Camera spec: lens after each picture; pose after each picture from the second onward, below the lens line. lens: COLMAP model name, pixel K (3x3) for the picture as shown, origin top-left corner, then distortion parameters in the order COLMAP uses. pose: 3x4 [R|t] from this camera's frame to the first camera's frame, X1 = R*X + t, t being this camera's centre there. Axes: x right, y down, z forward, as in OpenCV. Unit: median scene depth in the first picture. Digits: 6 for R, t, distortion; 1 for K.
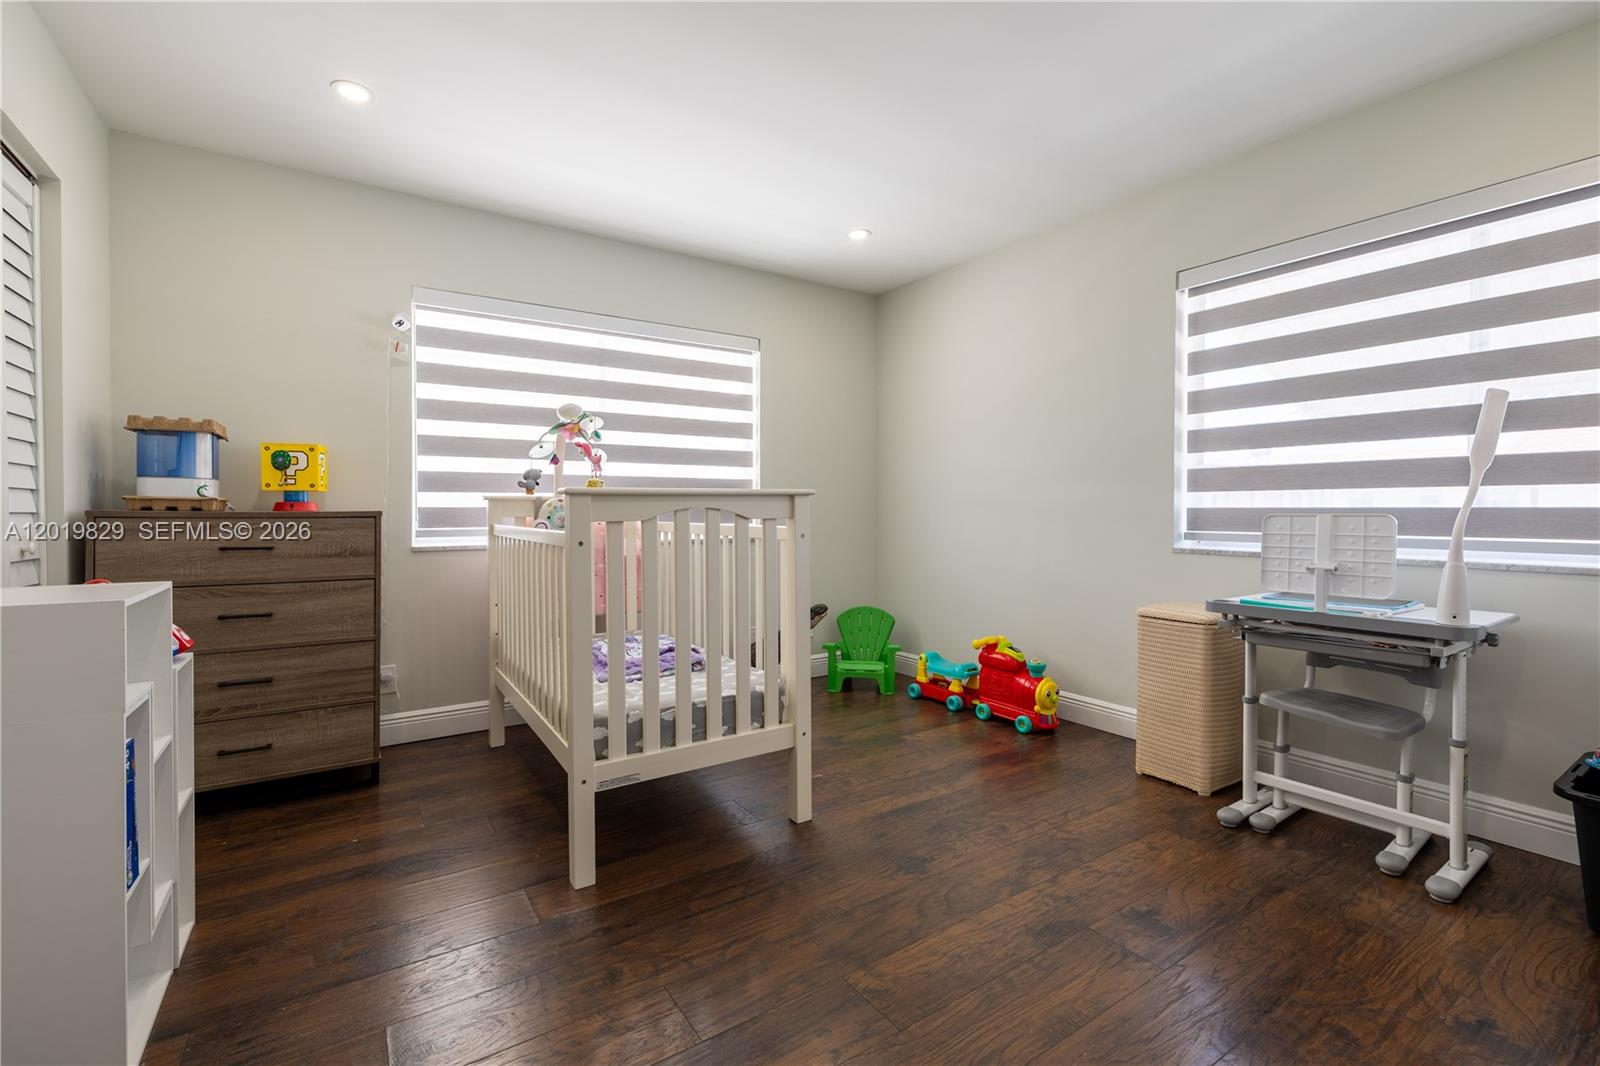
lens RADIAL K [[676.8, 0, 795.6], [0, 676.8, 523.3], [0, 0, 1]] dist [0.000375, 0.000056]
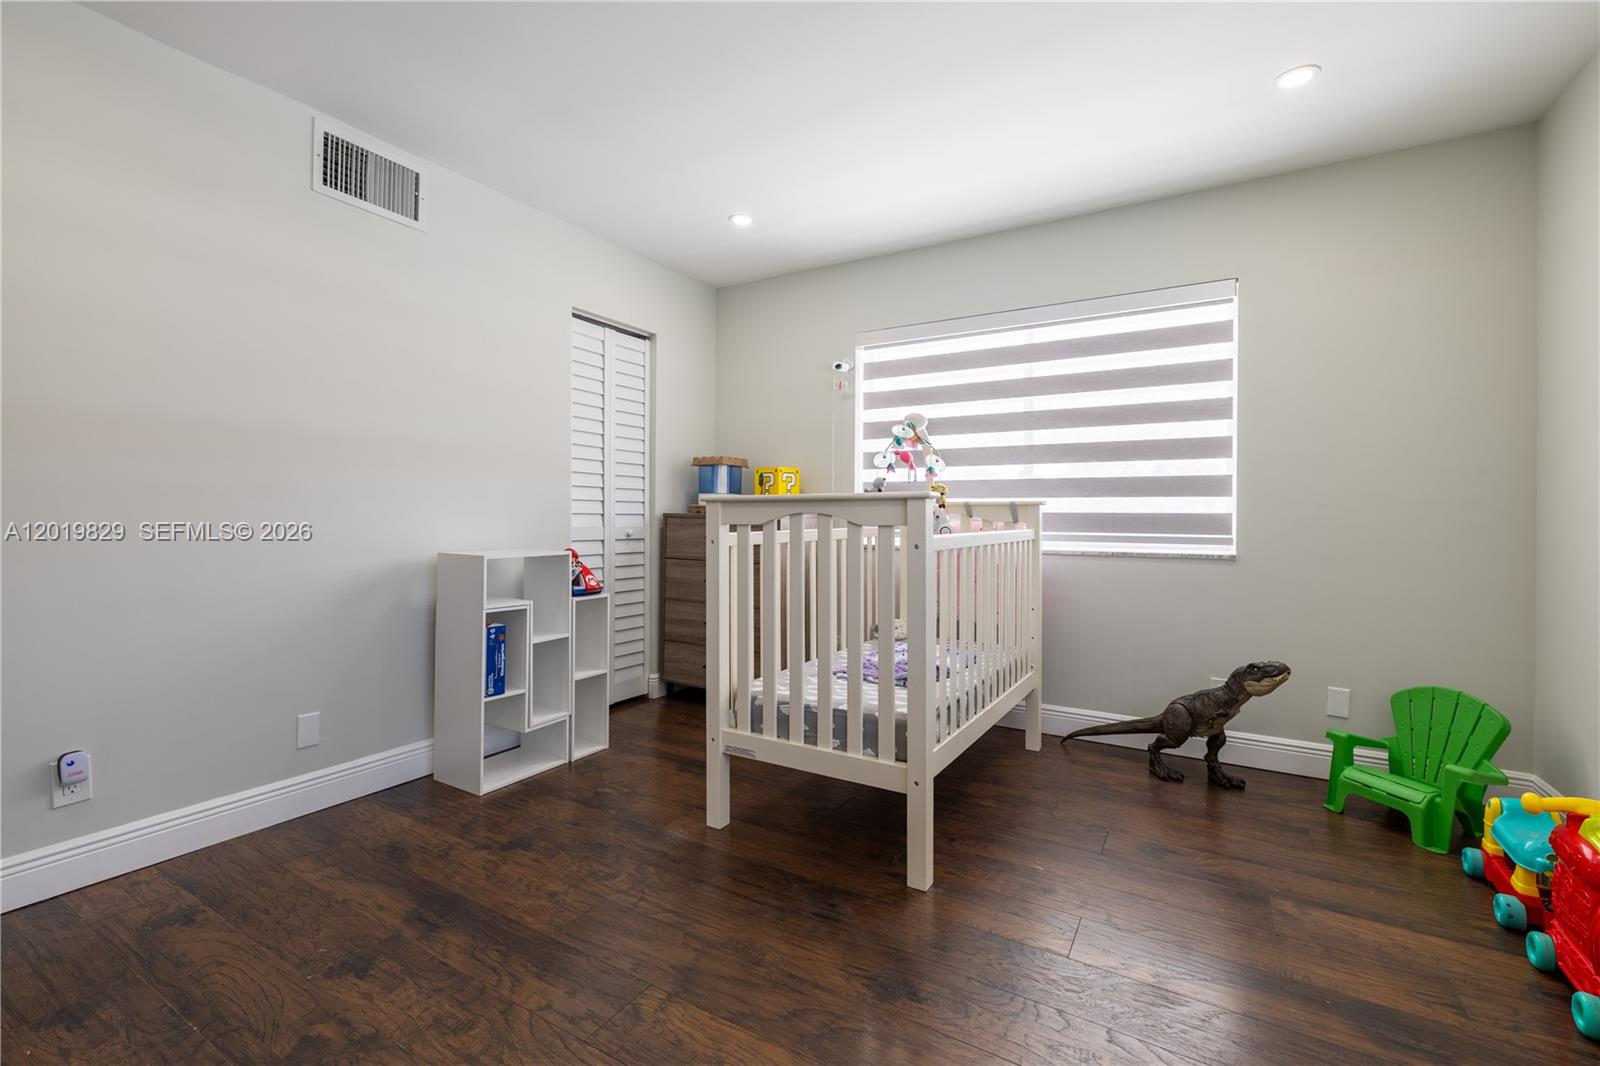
lens RADIAL K [[691.6, 0, 804.0], [0, 691.6, 515.2], [0, 0, 1]] dist [0.001690, -0.000025]
pose [[0.449993, 0.006066, -0.893011, 0.676927], [-0.024844, 0.999675, -0.005729, -0.010962], [0.892686, 0.024764, 0.449997, 0.459889]]
